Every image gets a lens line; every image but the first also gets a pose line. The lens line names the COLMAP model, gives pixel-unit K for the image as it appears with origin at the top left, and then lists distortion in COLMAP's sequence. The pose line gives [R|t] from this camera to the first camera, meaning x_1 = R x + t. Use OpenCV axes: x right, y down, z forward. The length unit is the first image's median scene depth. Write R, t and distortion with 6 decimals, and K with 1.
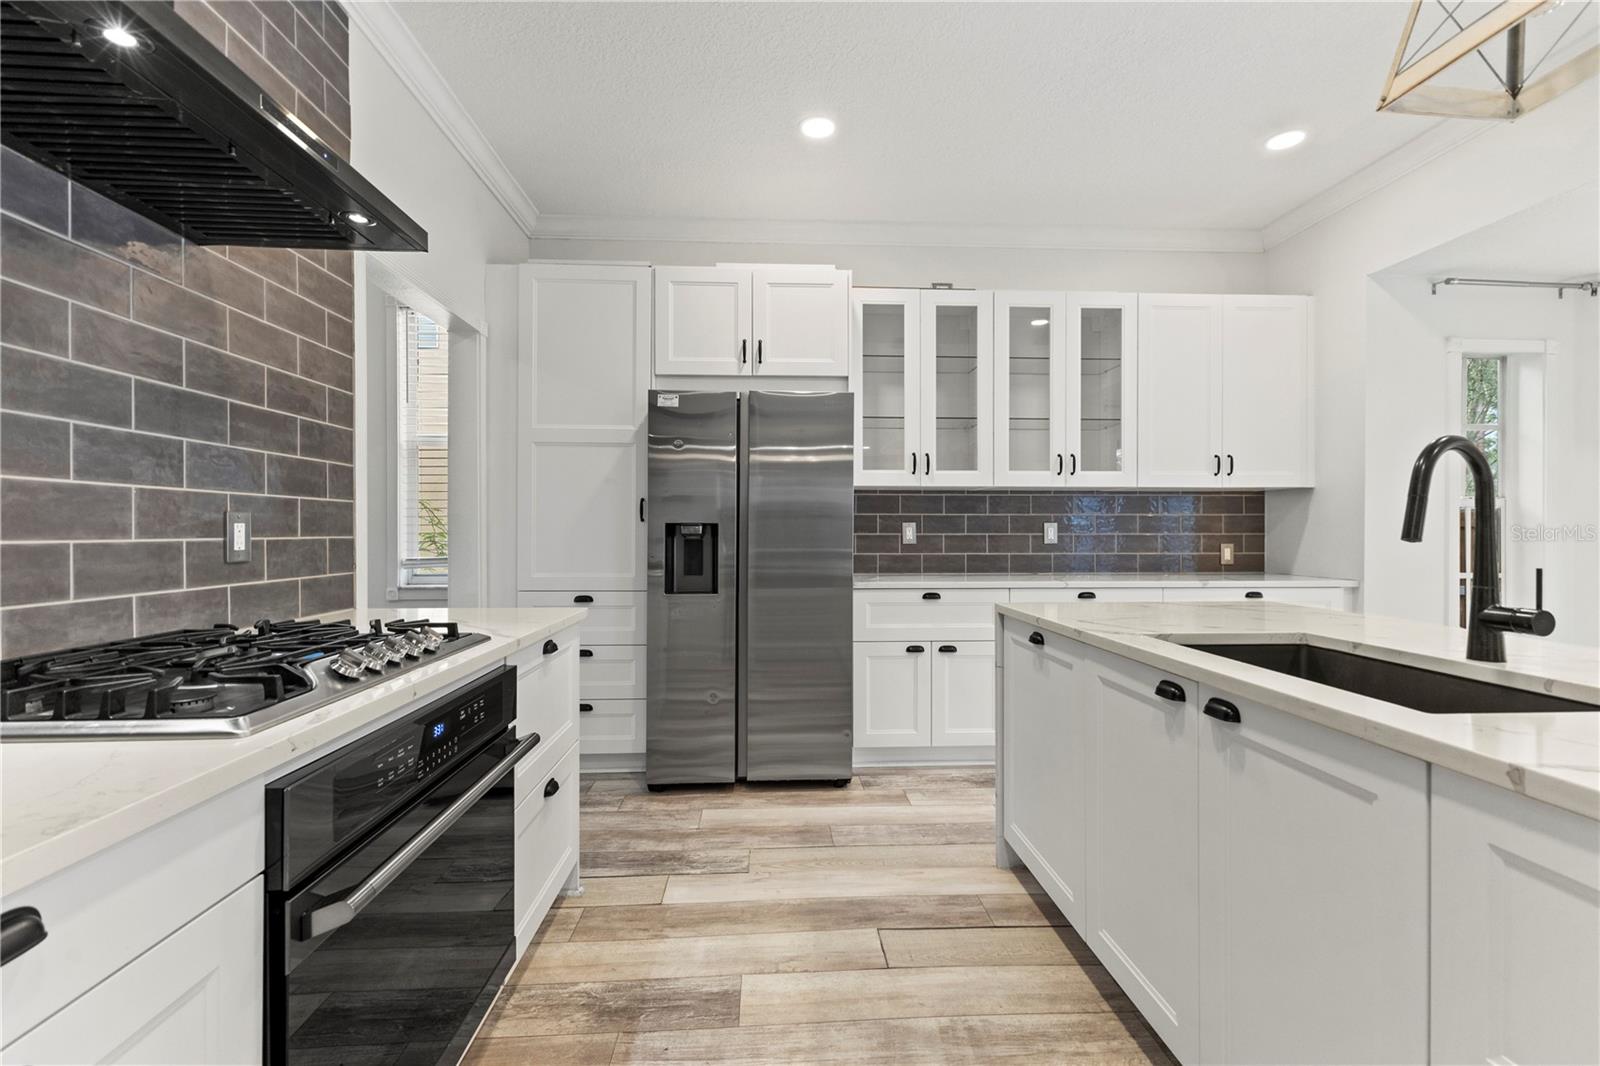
lens RADIAL K [[694.4, 0, 803.2], [0, 694.4, 534.8], [0, 0, 1]] dist [0.013275, -0.003201]
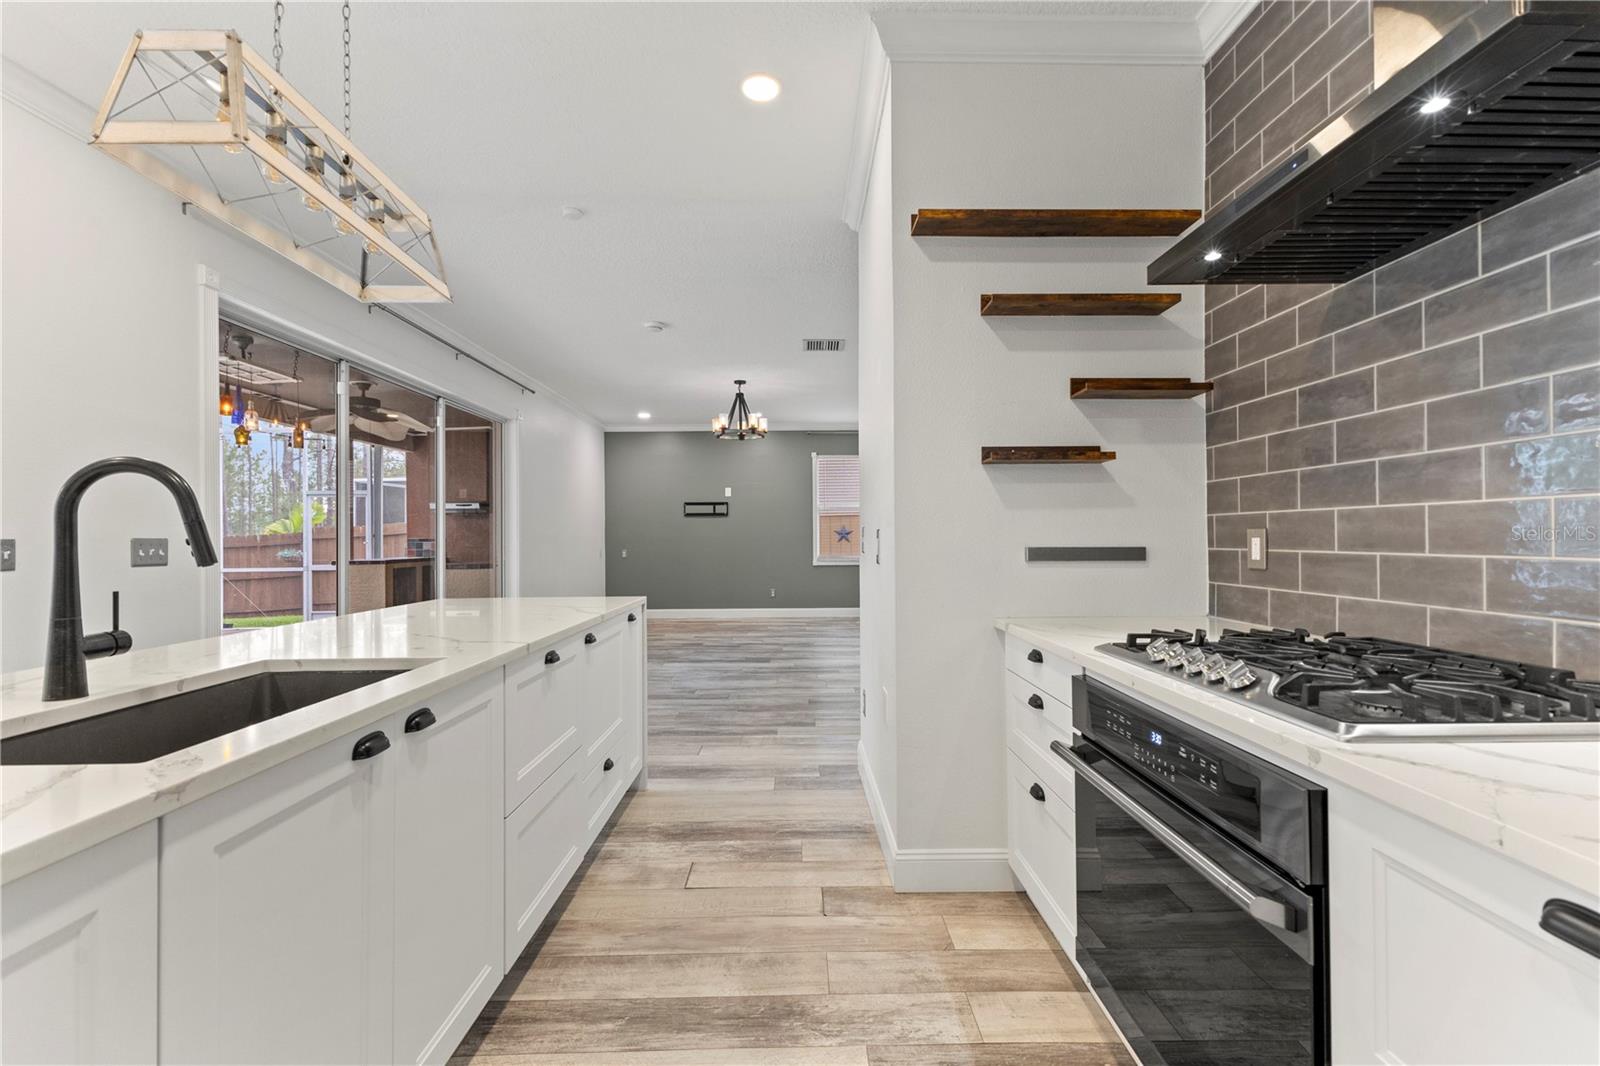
lens RADIAL K [[694.4, 0, 802.0], [0, 694.4, 529.5], [0, 0, 1]] dist [0.013275, -0.003201]
pose [[-0.999069, 0.008063, 0.042382, -0.013746], [0.007848, 0.999956, -0.005226, -0.013216], [-0.042422, -0.004888, -0.999088, 0.829853]]
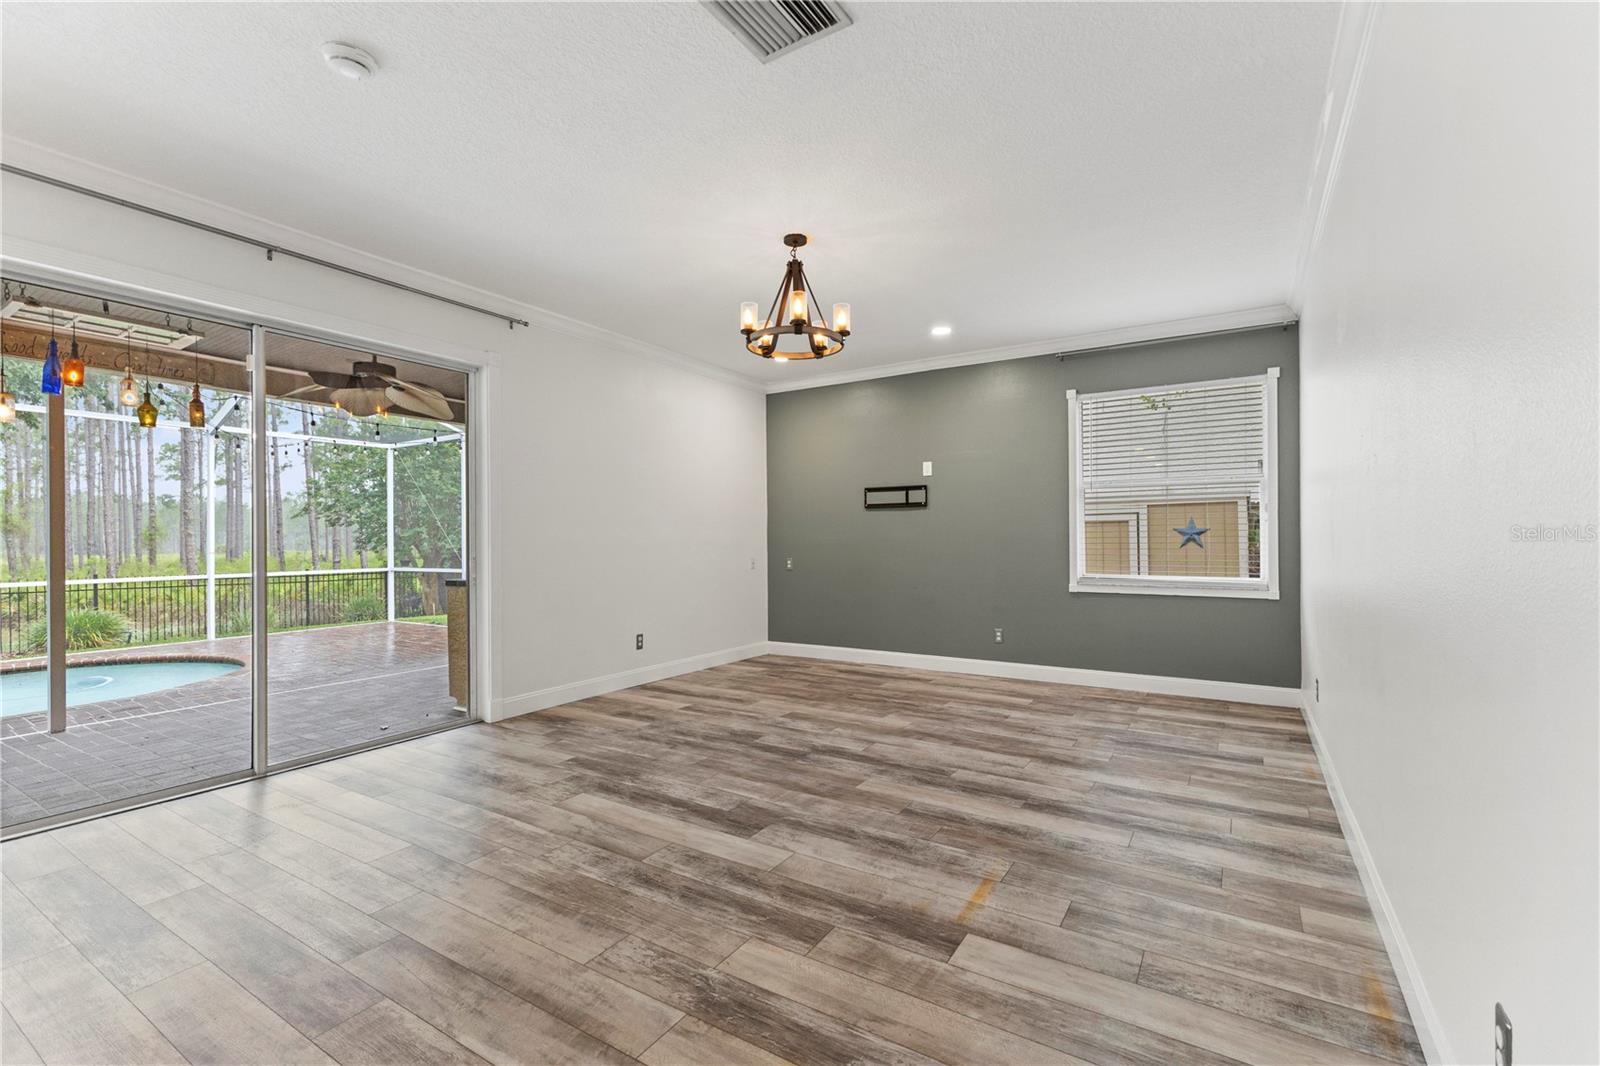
lens RADIAL K [[694.4, 0, 797.4], [0, 694.4, 538.0], [0, 0, 1]] dist [0.013275, -0.003201]
pose [[-0.807331, 0.008164, 0.590042, -0.430809], [0.010319, 0.999947, 0.000284, -0.009609], [-0.590008, 0.006318, -0.807372, -0.560567]]
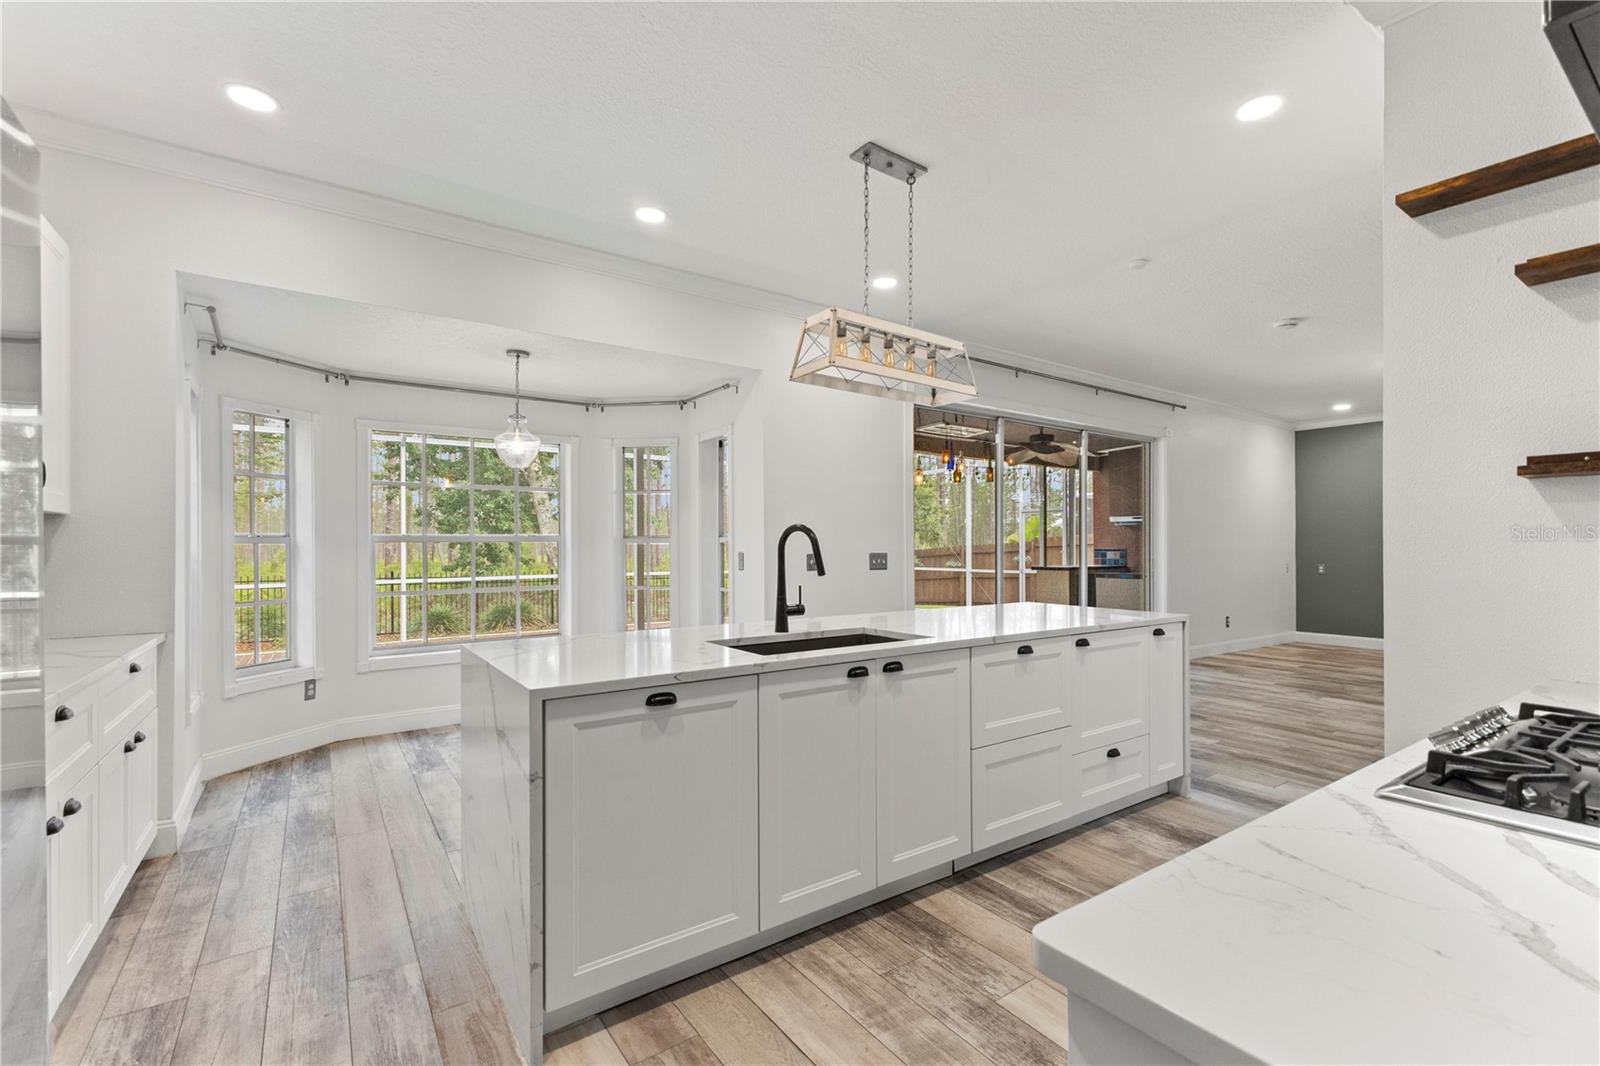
lens RADIAL K [[694.4, 0, 801.8], [0, 694.4, 544.2], [0, 0, 1]] dist [0.013275, -0.003201]
pose [[-0.523763, 0.002565, 0.851860, -0.361548], [0.005821, 0.999983, 0.000568, -0.036398], [-0.851844, 0.005256, -0.523769, 0.895861]]
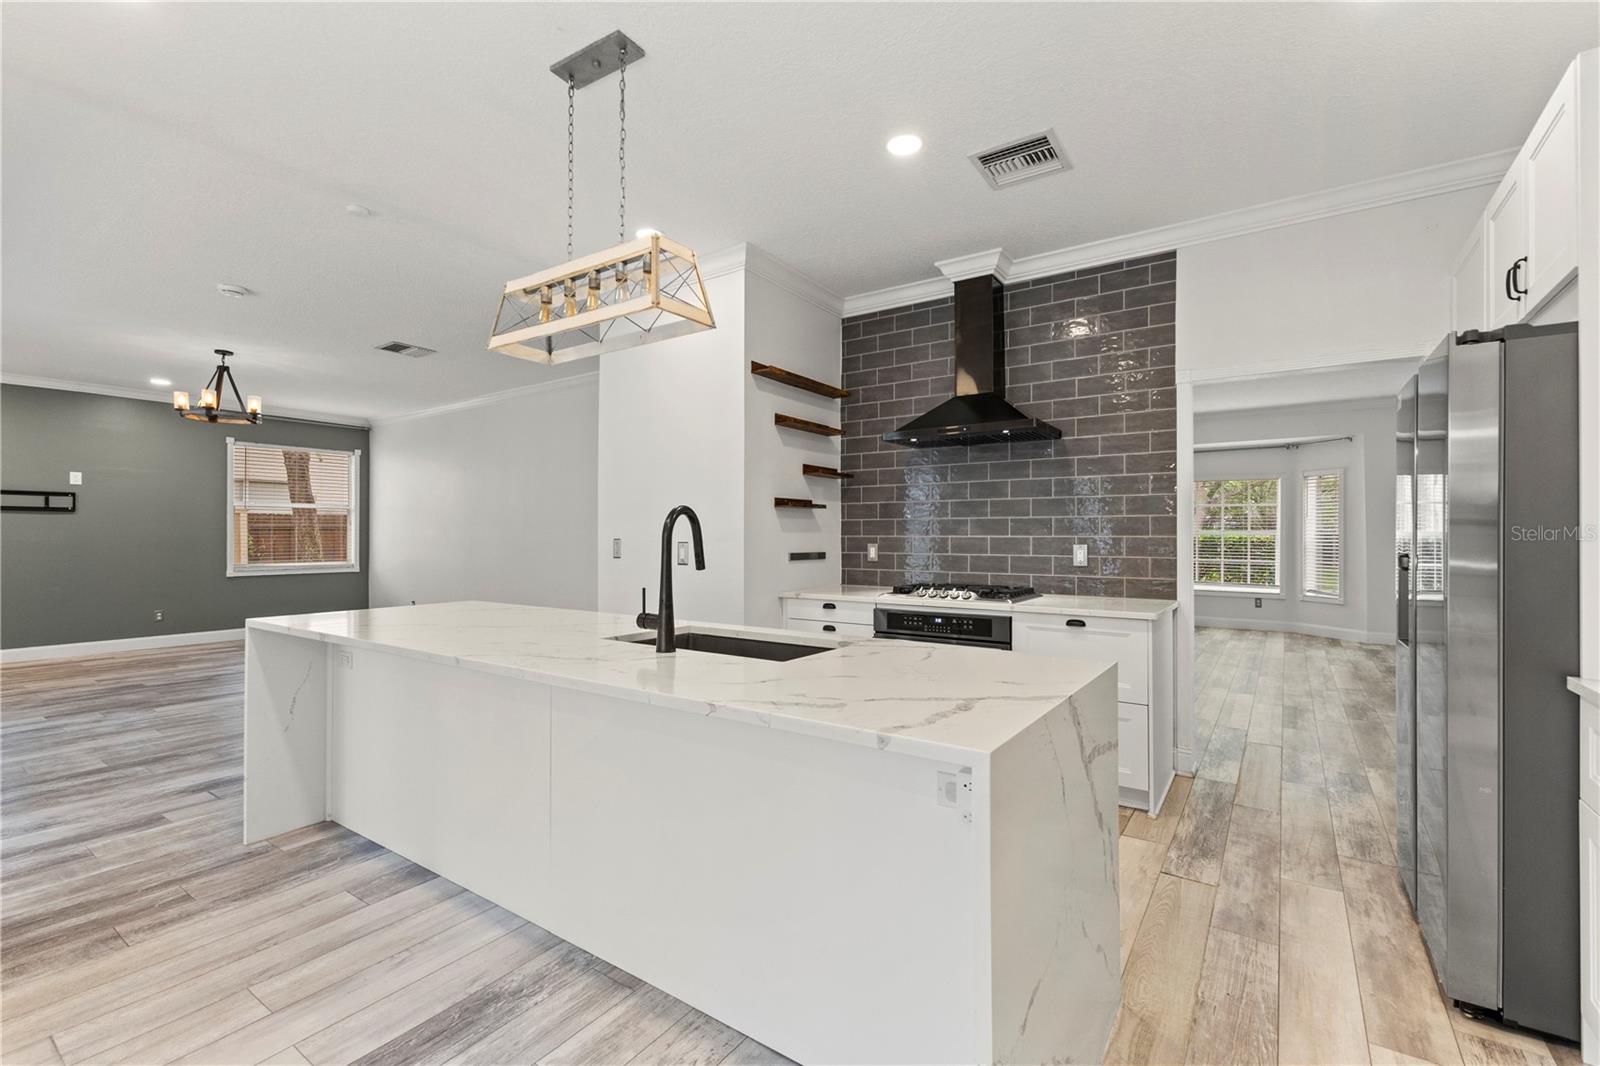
lens RADIAL K [[694.4, 0, 808.7], [0, 694.4, 527.1], [0, 0, 1]] dist [0.013275, -0.003201]
pose [[-0.602201, -0.009402, -0.798289, 0.876352], [-0.004234, 0.999954, -0.008584, -0.036774], [0.798333, -0.001789, -0.602213, 0.937445]]
